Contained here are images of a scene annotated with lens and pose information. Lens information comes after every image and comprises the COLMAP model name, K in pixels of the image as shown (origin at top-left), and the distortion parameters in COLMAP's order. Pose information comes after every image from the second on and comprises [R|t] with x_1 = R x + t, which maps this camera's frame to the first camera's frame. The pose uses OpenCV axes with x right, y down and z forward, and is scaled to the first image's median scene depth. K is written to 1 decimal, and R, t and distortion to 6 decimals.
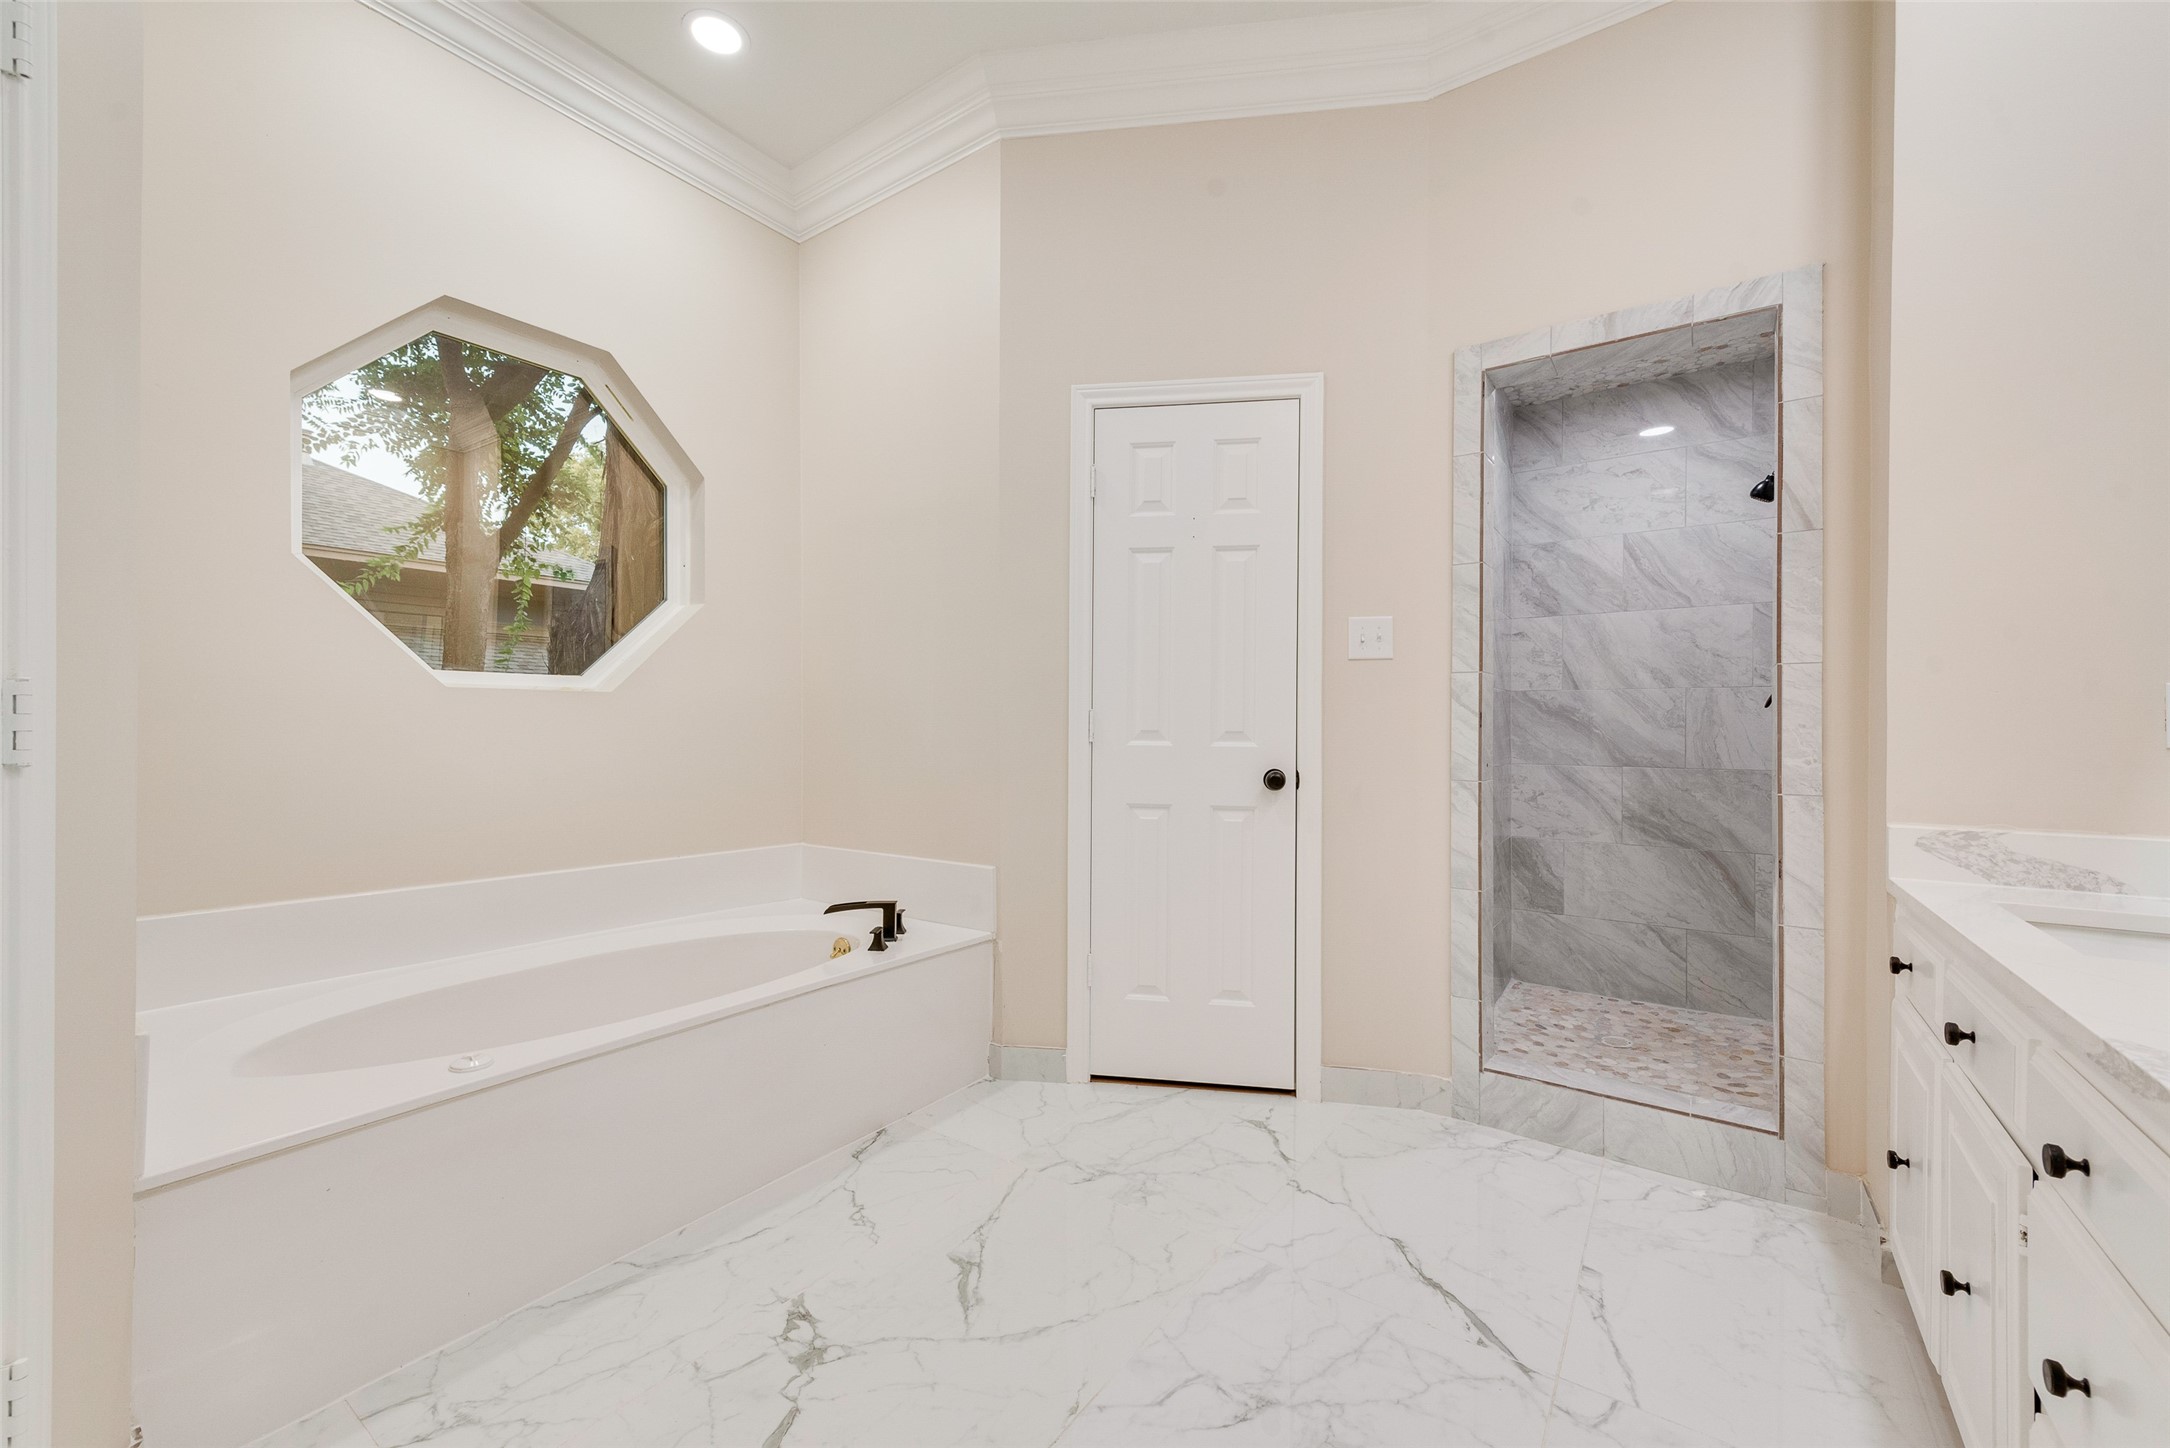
lens RADIAL K [[857.5, 0, 1084.0], [0, 857.5, 735.8], [0, 0, 1]] dist [0.019823, -0.007204]
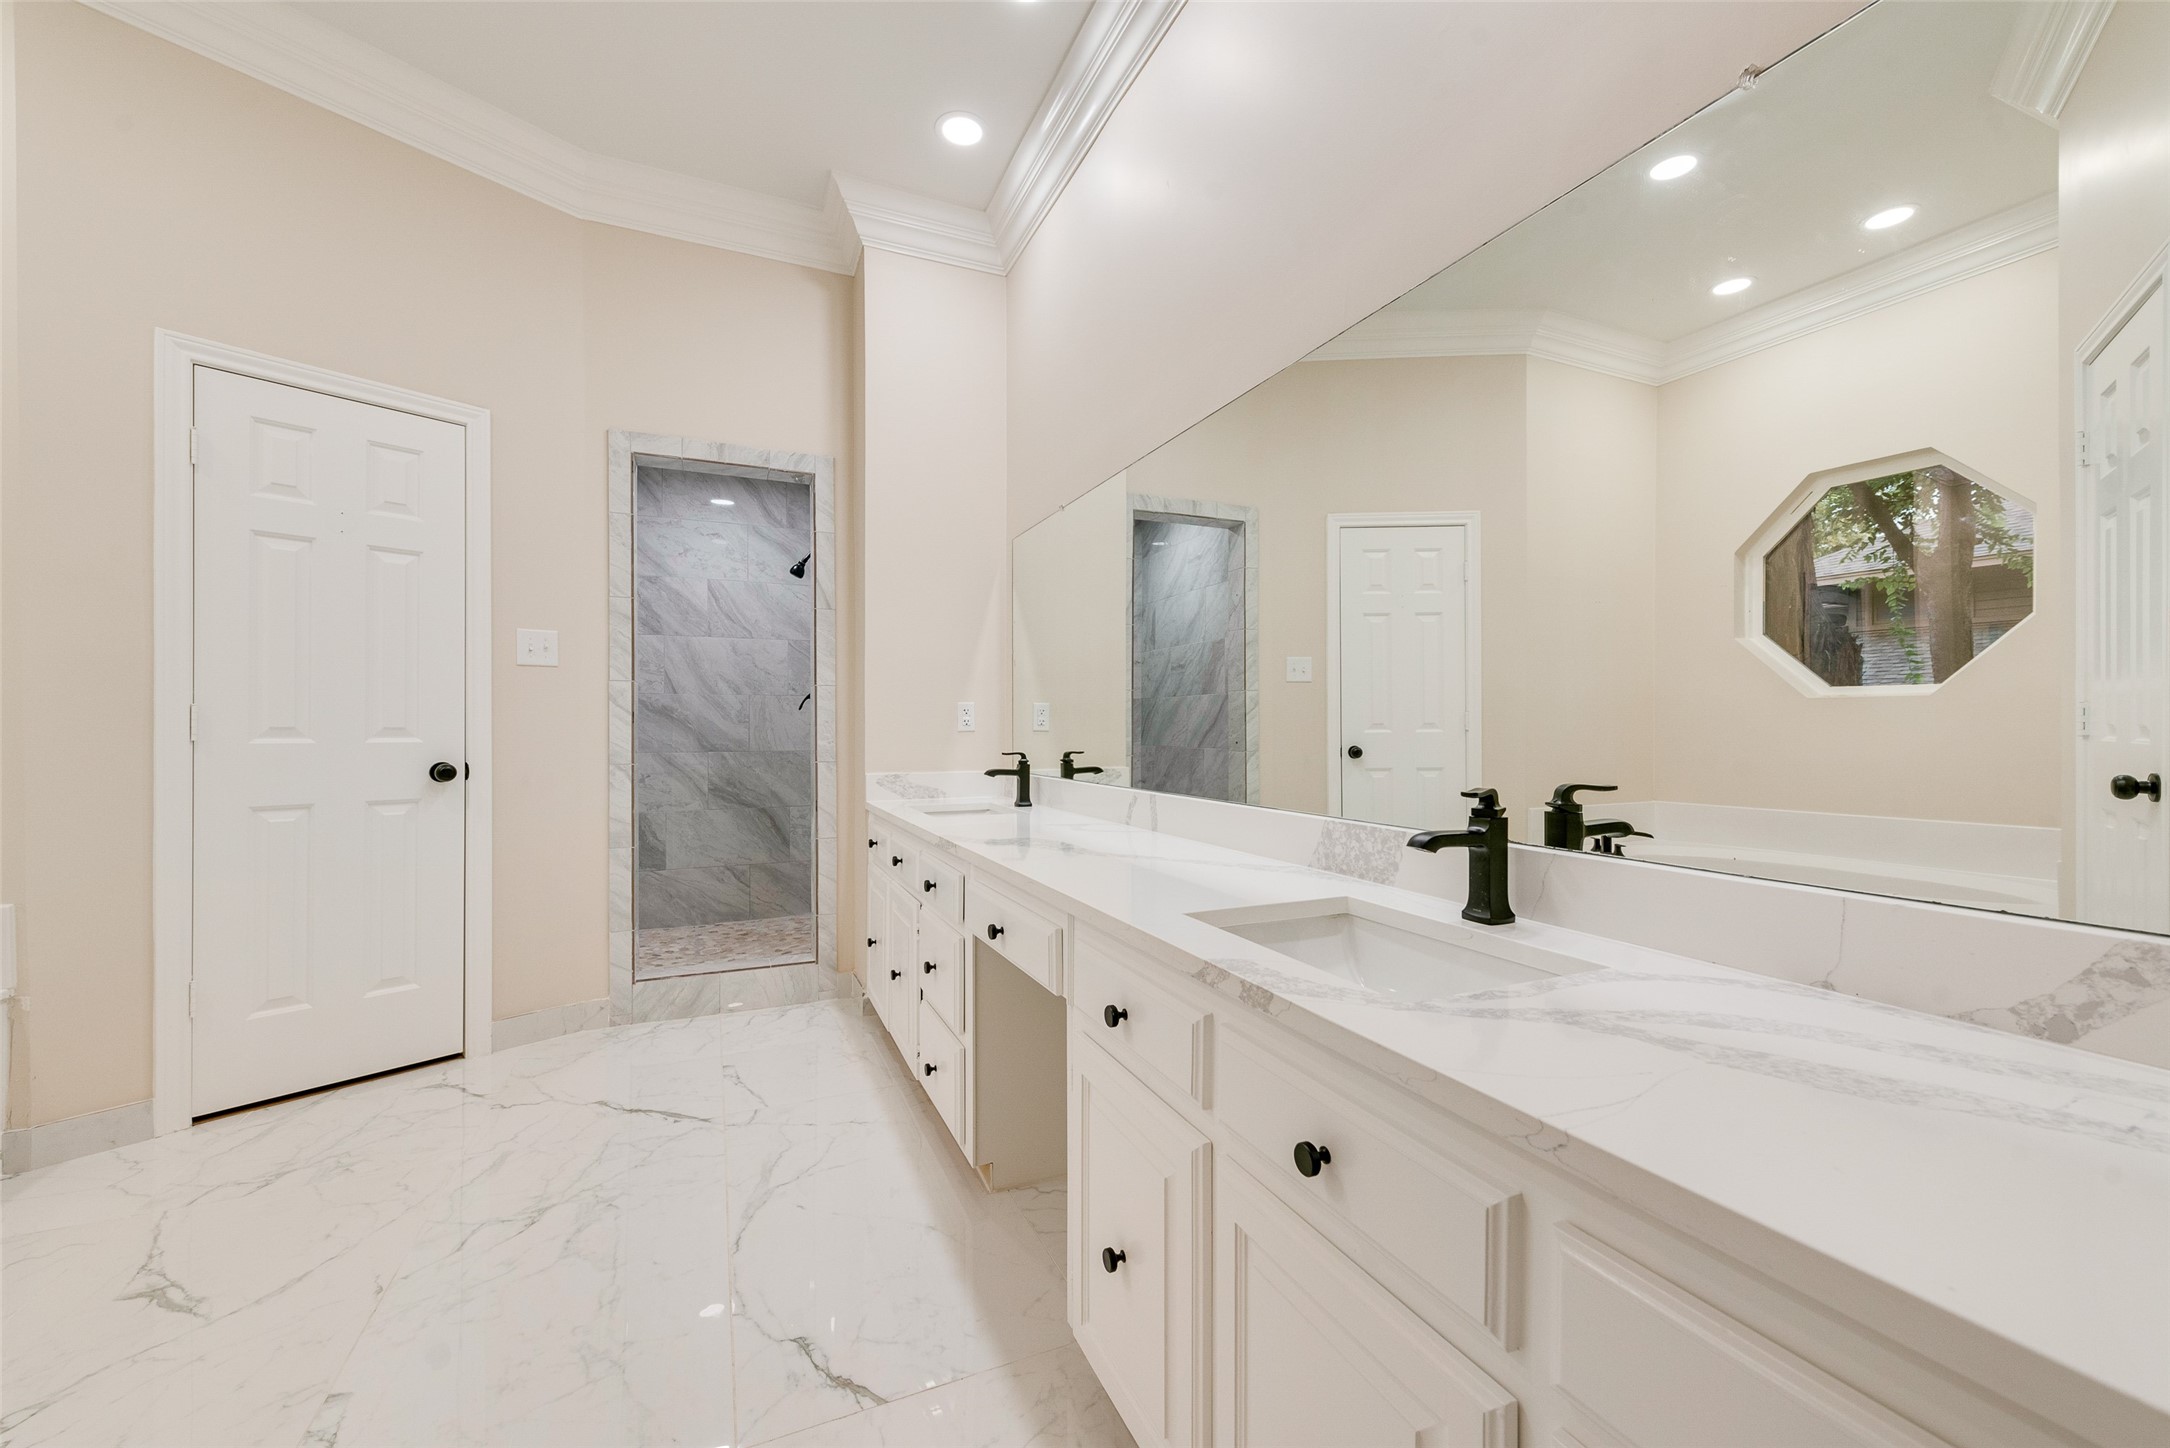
lens RADIAL K [[845.9, 0, 1094.2], [0, 845.9, 690.2], [0, 0, 1]] dist [0.000688, 0.000024]
pose [[0.503264, 0.030576, 0.863592, -0.274229], [0.011022, 0.999065, -0.041796, 0.001632], [-0.864062, 0.030553, 0.502457, -0.237028]]
